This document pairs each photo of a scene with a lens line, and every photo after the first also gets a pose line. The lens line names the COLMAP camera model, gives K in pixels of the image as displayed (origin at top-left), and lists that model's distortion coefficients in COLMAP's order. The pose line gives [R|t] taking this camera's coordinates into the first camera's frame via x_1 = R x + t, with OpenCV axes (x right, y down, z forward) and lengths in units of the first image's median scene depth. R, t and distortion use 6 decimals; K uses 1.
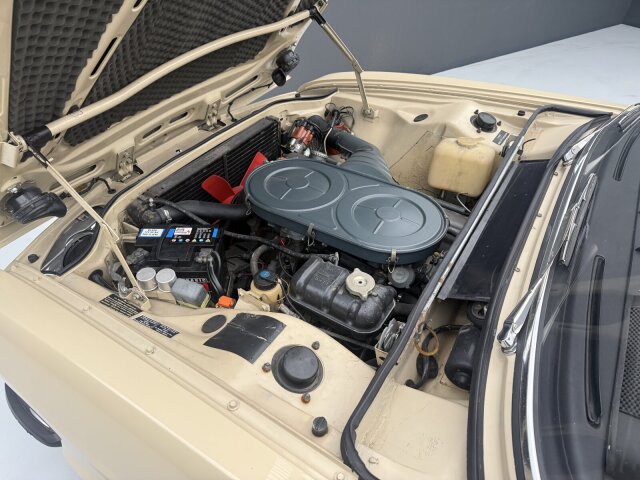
lens RADIAL K [[442.5, 0, 322.5], [0, 442.5, 238.9], [0, 0, 1]] dist [0.095164, -0.136197]
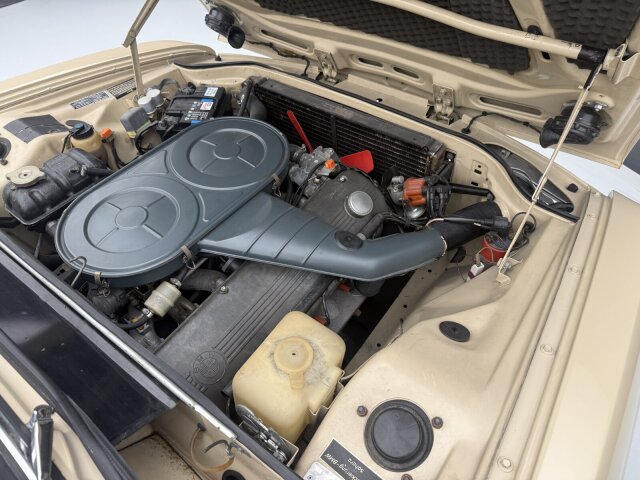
lens RADIAL K [[442.5, 0, 322.5], [0, 442.5, 238.9], [0, 0, 1]] dist [0.095164, -0.136197]
pose [[-0.072720, 0.734730, -0.674450, 0.544043], [-0.636854, 0.486216, 0.598340, -0.577962], [0.767547, 0.473038, 0.432558, 0.725863]]
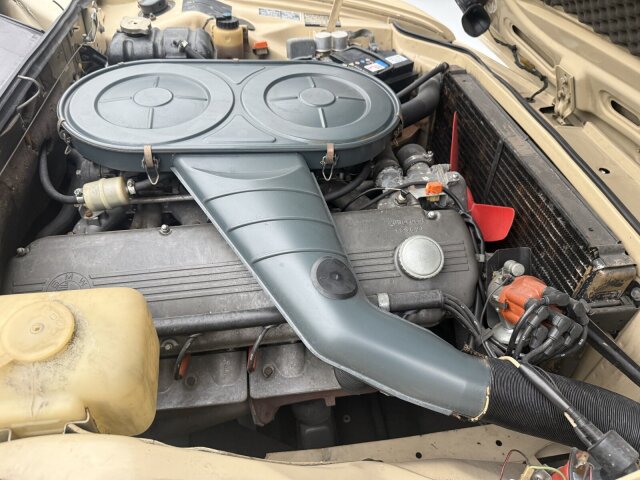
lens RADIAL K [[448.9, 0, 319.6], [0, 448.9, 245.9], [0, 0, 1]] dist [0.034610, -0.050123]
pose [[-0.763562, 0.407282, -0.501094, 0.295536], [-0.473604, 0.174277, 0.863323, -0.548714], [0.438945, 0.896521, 0.059819, 0.986725]]
